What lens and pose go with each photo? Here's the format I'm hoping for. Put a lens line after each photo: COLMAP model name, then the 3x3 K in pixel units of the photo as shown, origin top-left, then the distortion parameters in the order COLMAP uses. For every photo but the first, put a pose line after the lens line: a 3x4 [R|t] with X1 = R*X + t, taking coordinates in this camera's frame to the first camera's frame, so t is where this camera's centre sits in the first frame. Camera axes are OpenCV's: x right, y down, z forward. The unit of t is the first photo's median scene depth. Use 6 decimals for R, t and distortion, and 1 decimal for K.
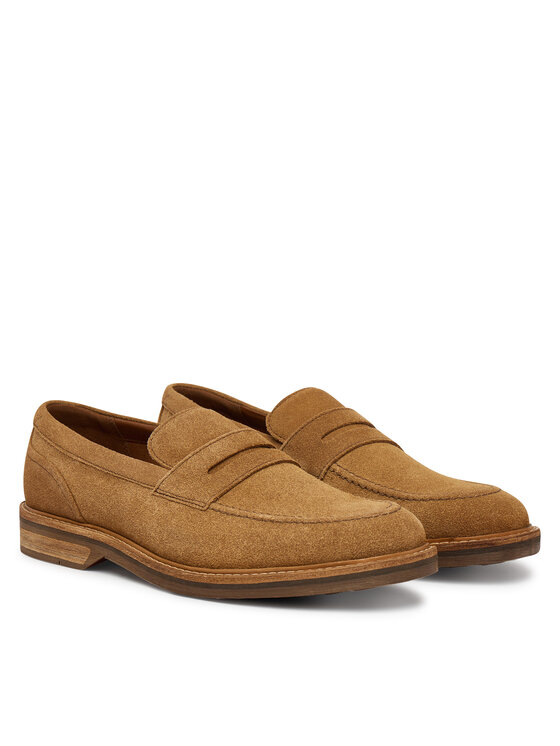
lens RADIAL K [[2148.8, 0, 279.8], [0, 2148.8, 372.8], [0, 0, 1]] dist [-0.775146, 0.000000]
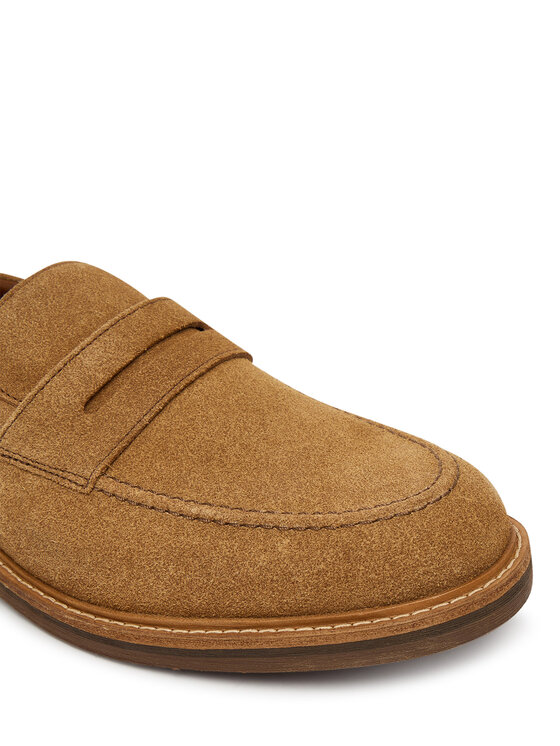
lens RADIAL K [[833.5, 0, 280.3], [0, 833.5, 372.5], [0, 0, 1]] dist [-0.109238, 0.000000]
pose [[0.990780, -0.113944, 0.073292, 0.000868], [0.071924, 0.900826, 0.428182, -0.047824], [-0.114812, -0.418963, 0.900715, 0.823350]]
